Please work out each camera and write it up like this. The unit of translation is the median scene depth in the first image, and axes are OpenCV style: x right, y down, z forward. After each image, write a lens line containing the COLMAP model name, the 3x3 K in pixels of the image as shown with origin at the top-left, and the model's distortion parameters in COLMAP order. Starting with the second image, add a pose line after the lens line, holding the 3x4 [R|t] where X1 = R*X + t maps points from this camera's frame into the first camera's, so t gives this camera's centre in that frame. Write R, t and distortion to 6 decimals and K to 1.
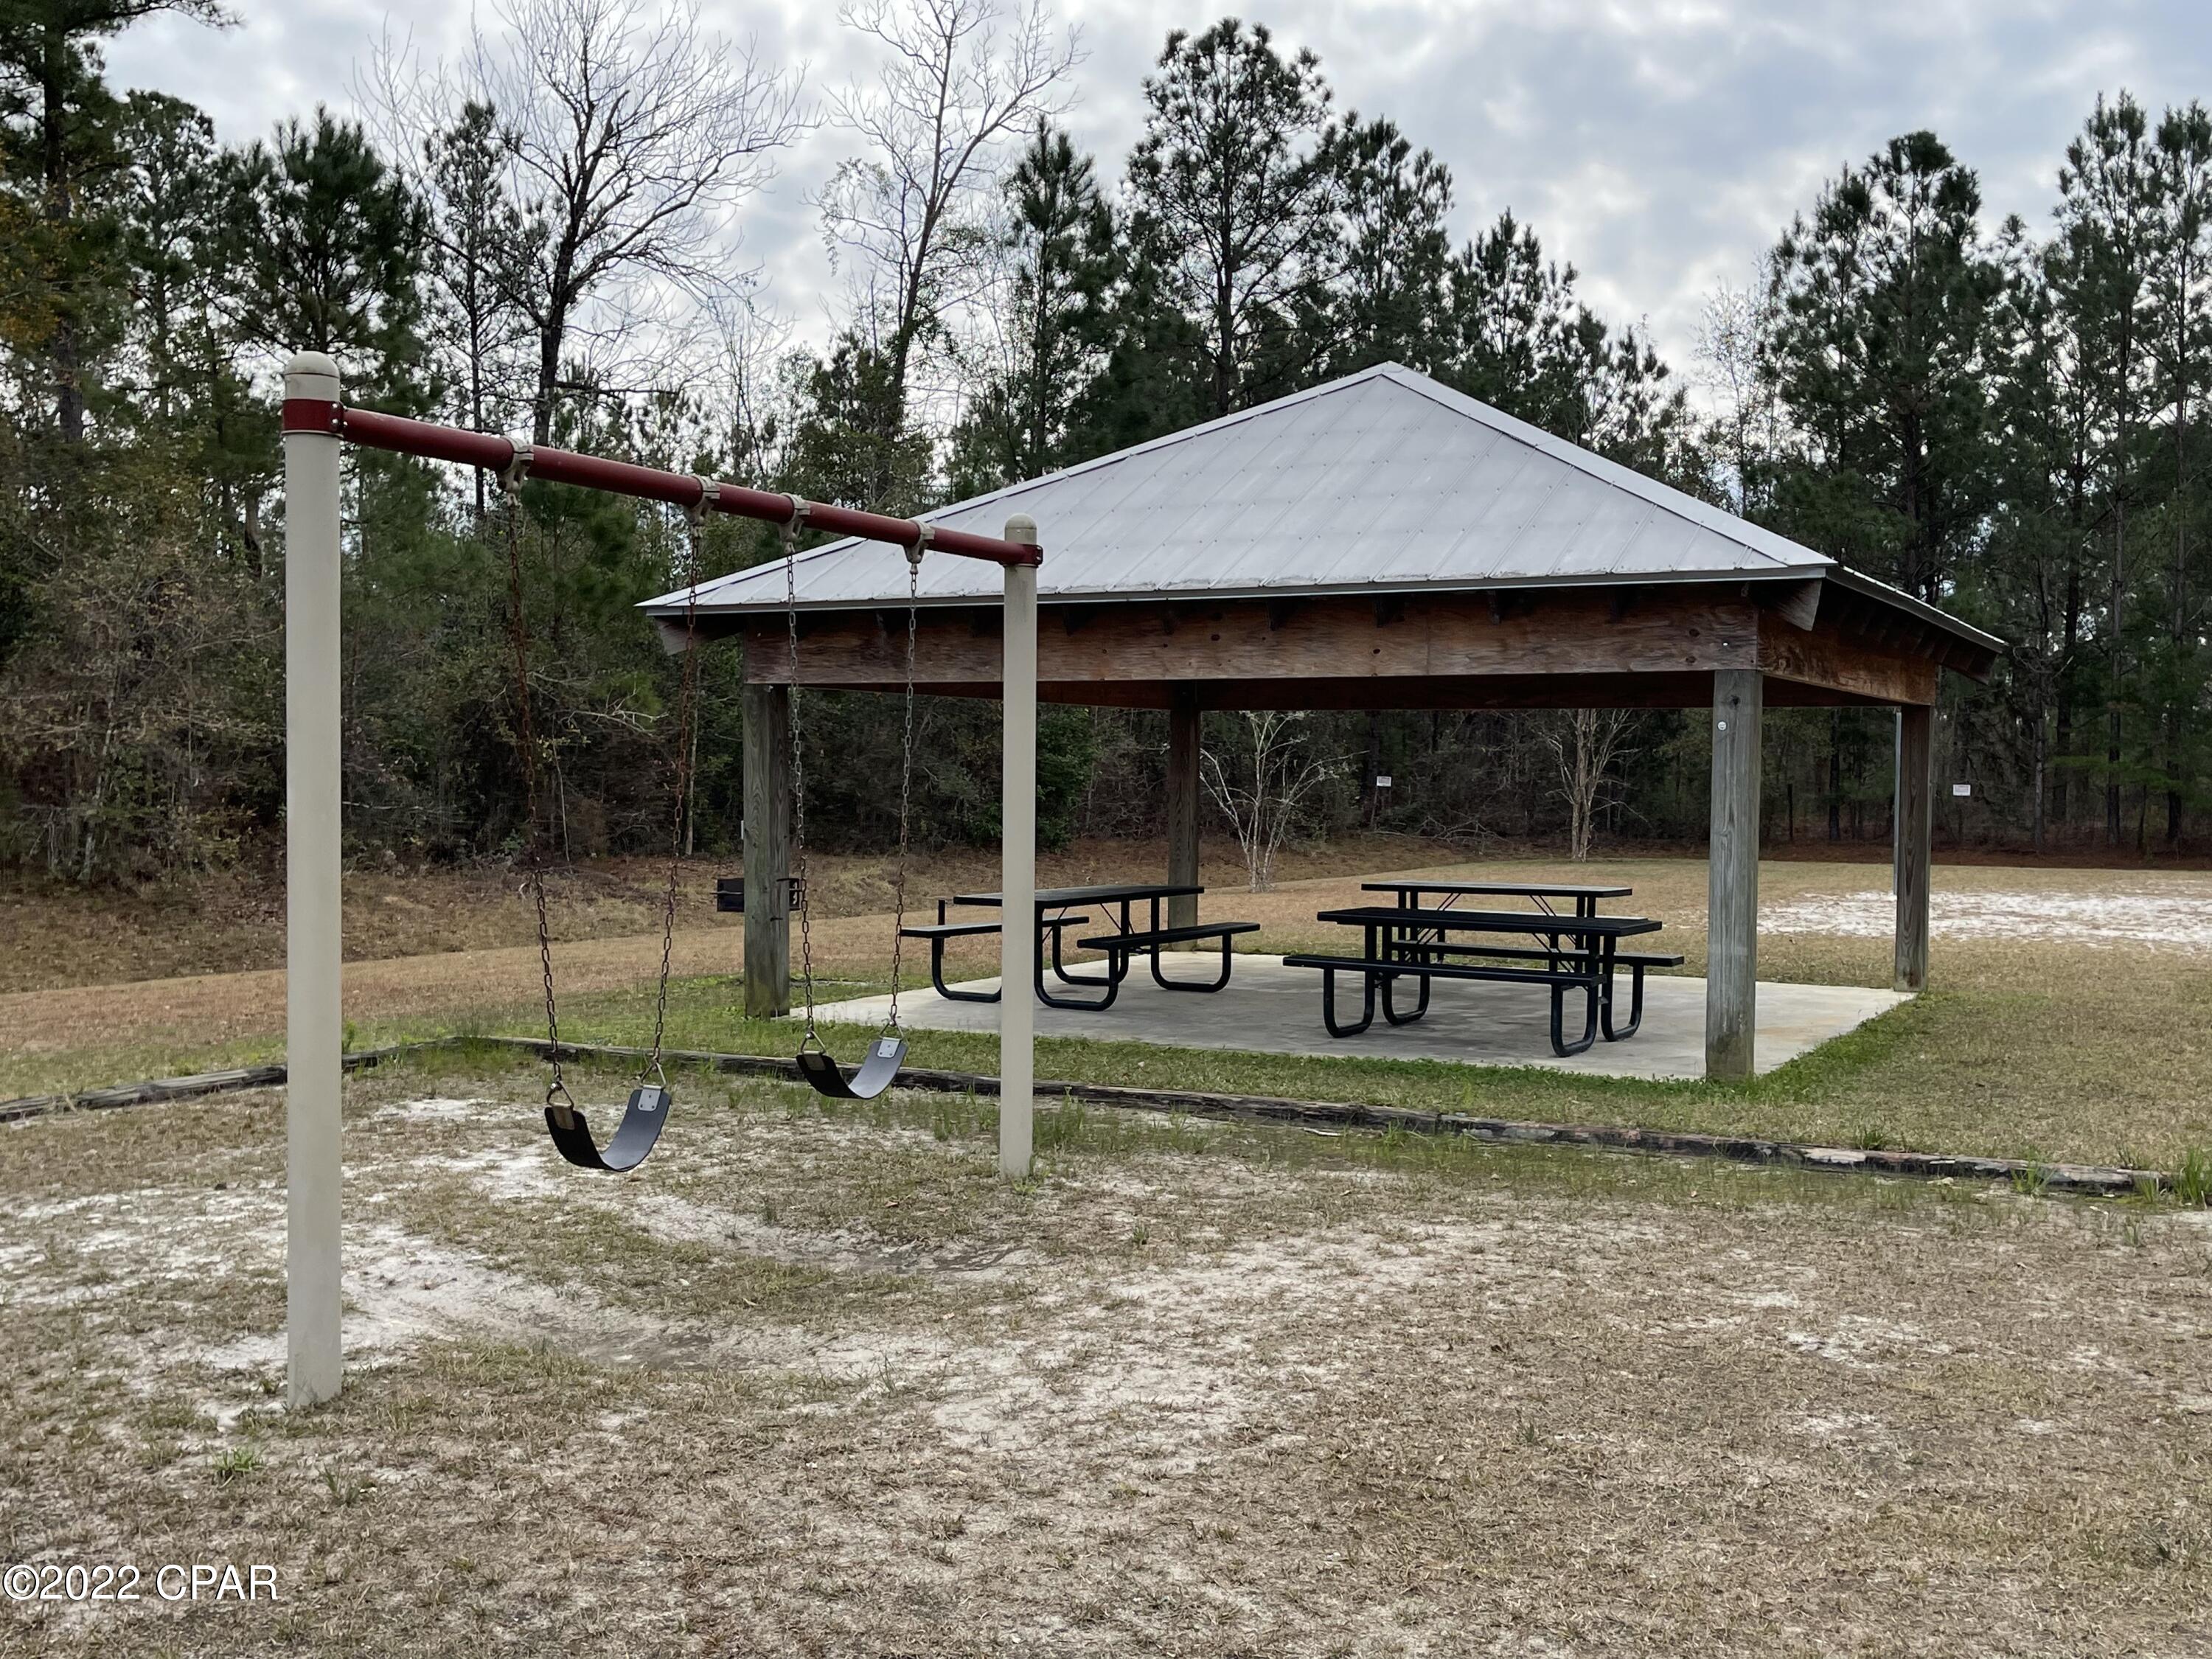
lens RADIAL K [[2257.7, 0, 1104.9], [0, 2257.7, 830.3], [0, 0, 1]] dist [-0.047985, 0.000000]
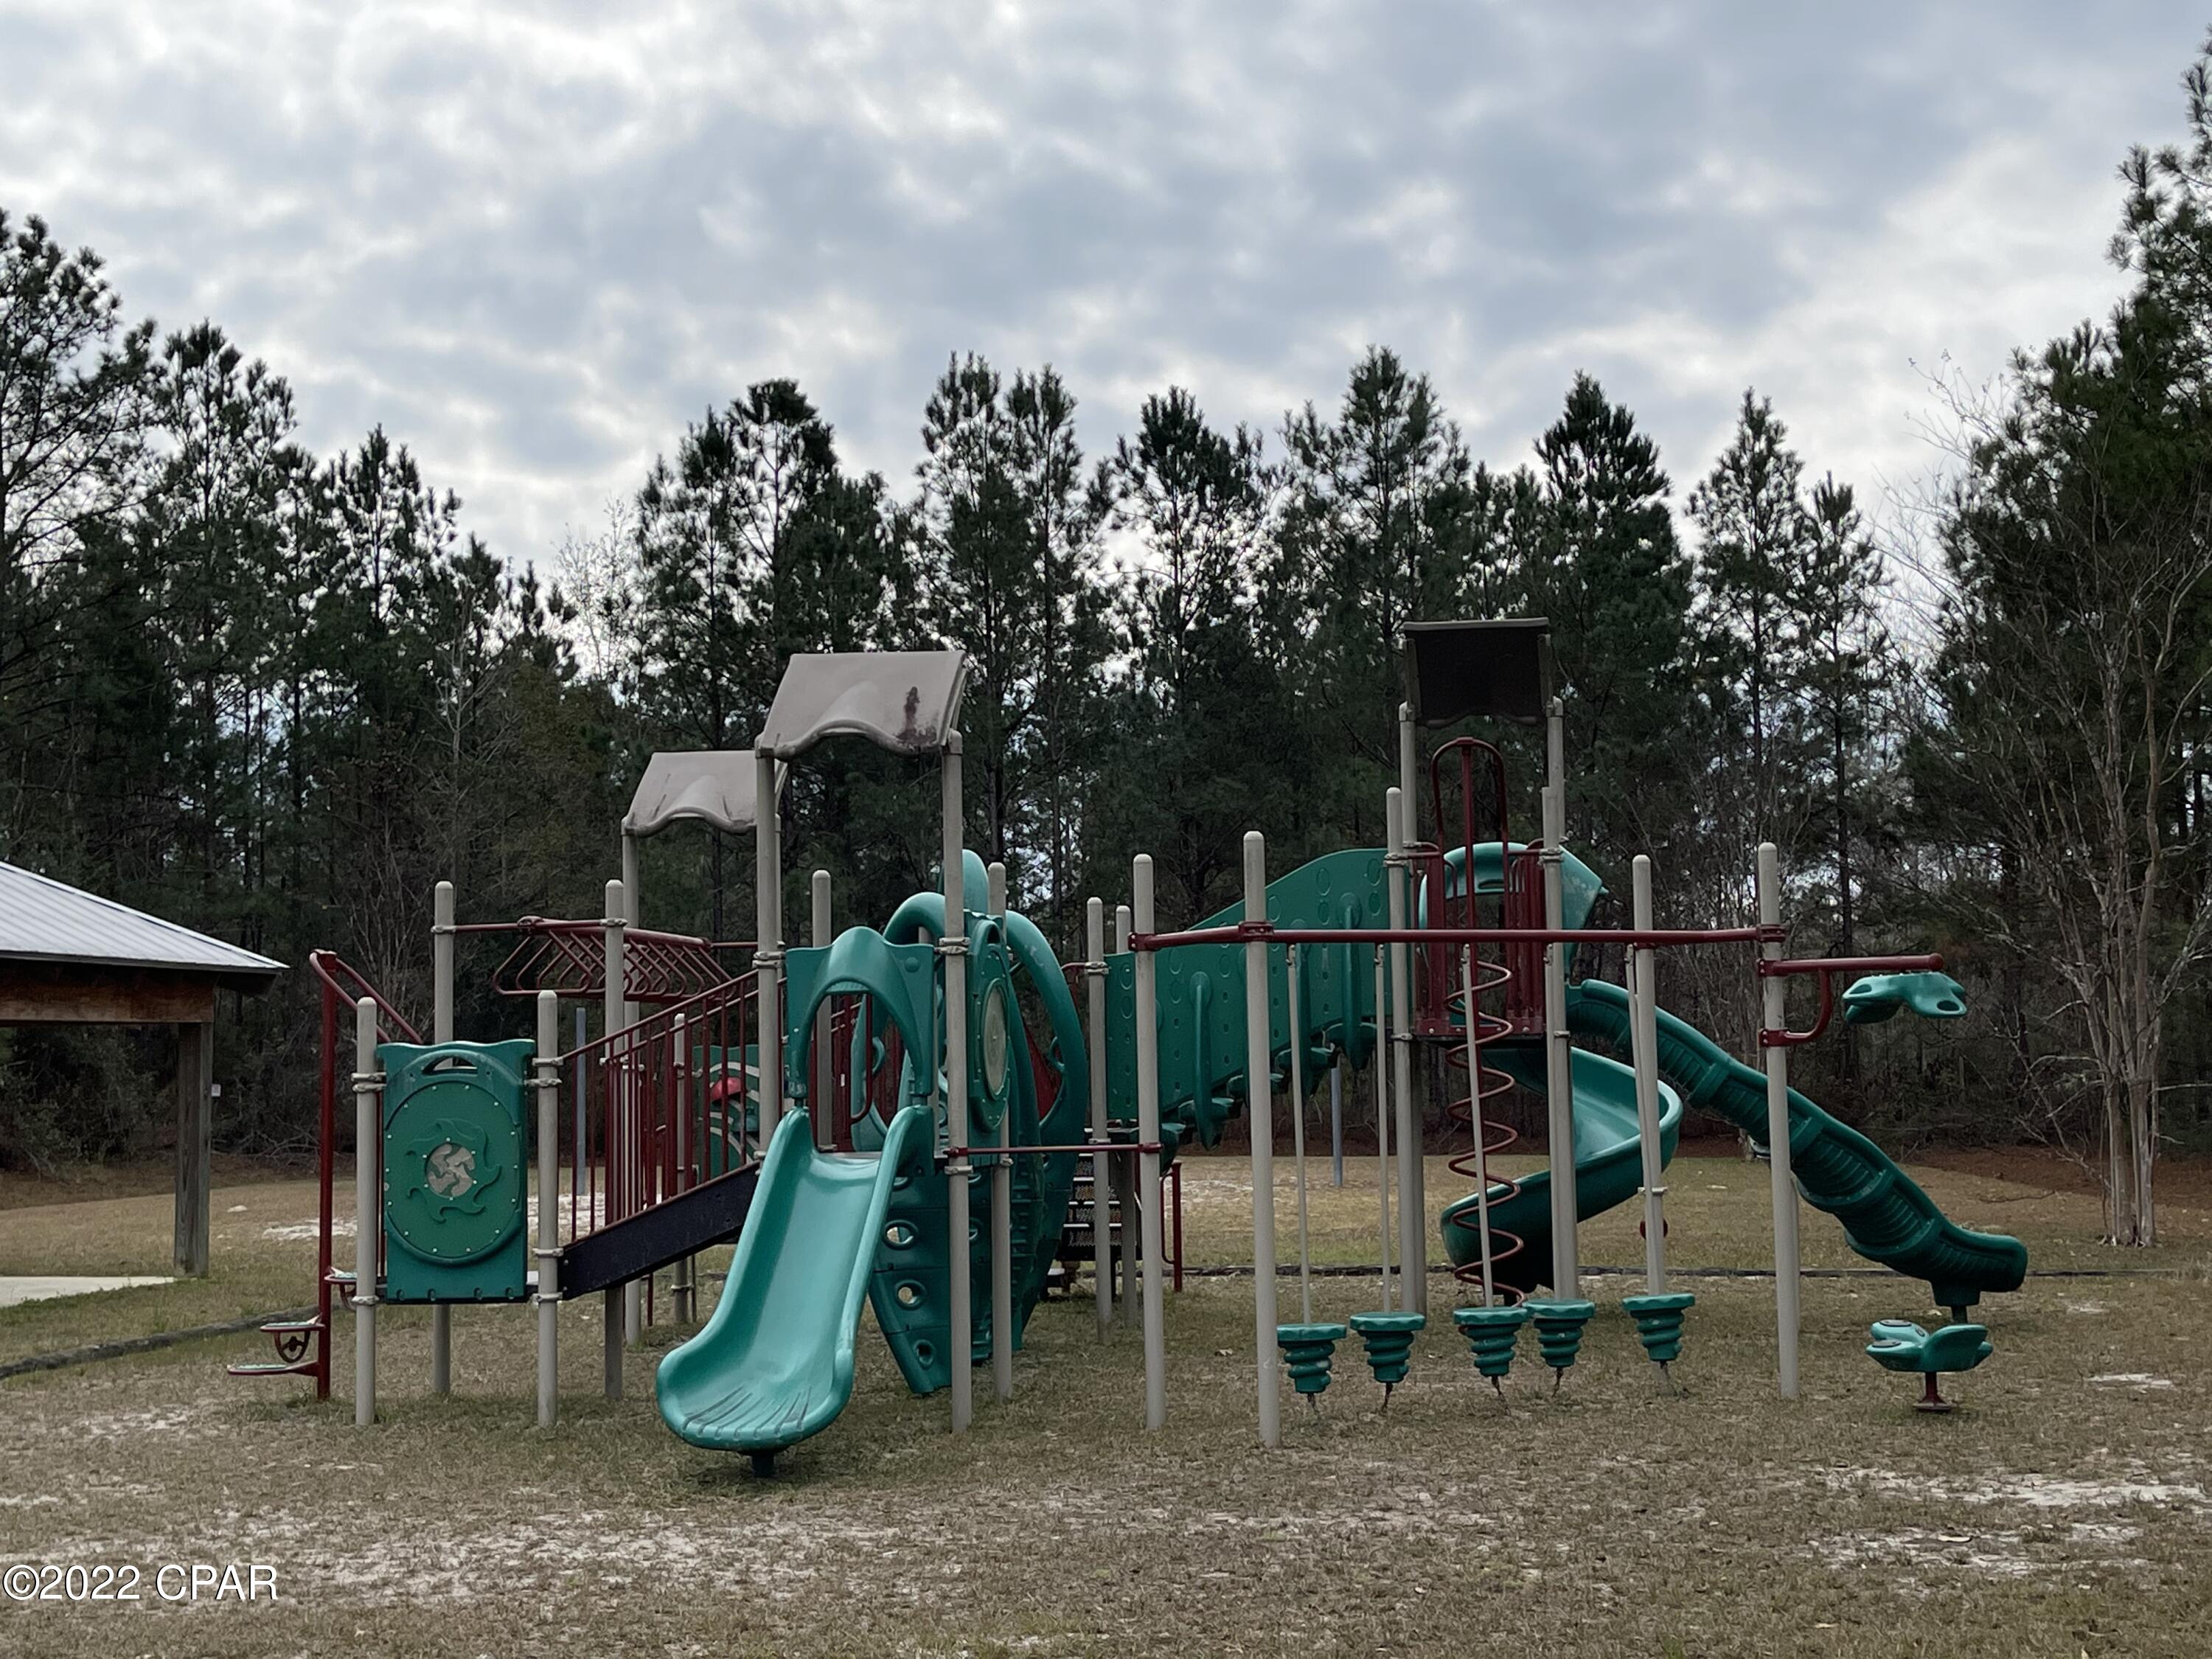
lens RADIAL K [[2940.7, 0, 1106.2], [0, 2940.7, 829.1], [0, 0, 1]] dist [-0.017941, 0.000000]
pose [[0.954889, 0.016663, 0.296494, 0.121148], [0.014056, 0.994769, -0.101174, 0.000355], [-0.296629, 0.100777, 0.949661, -0.170773]]
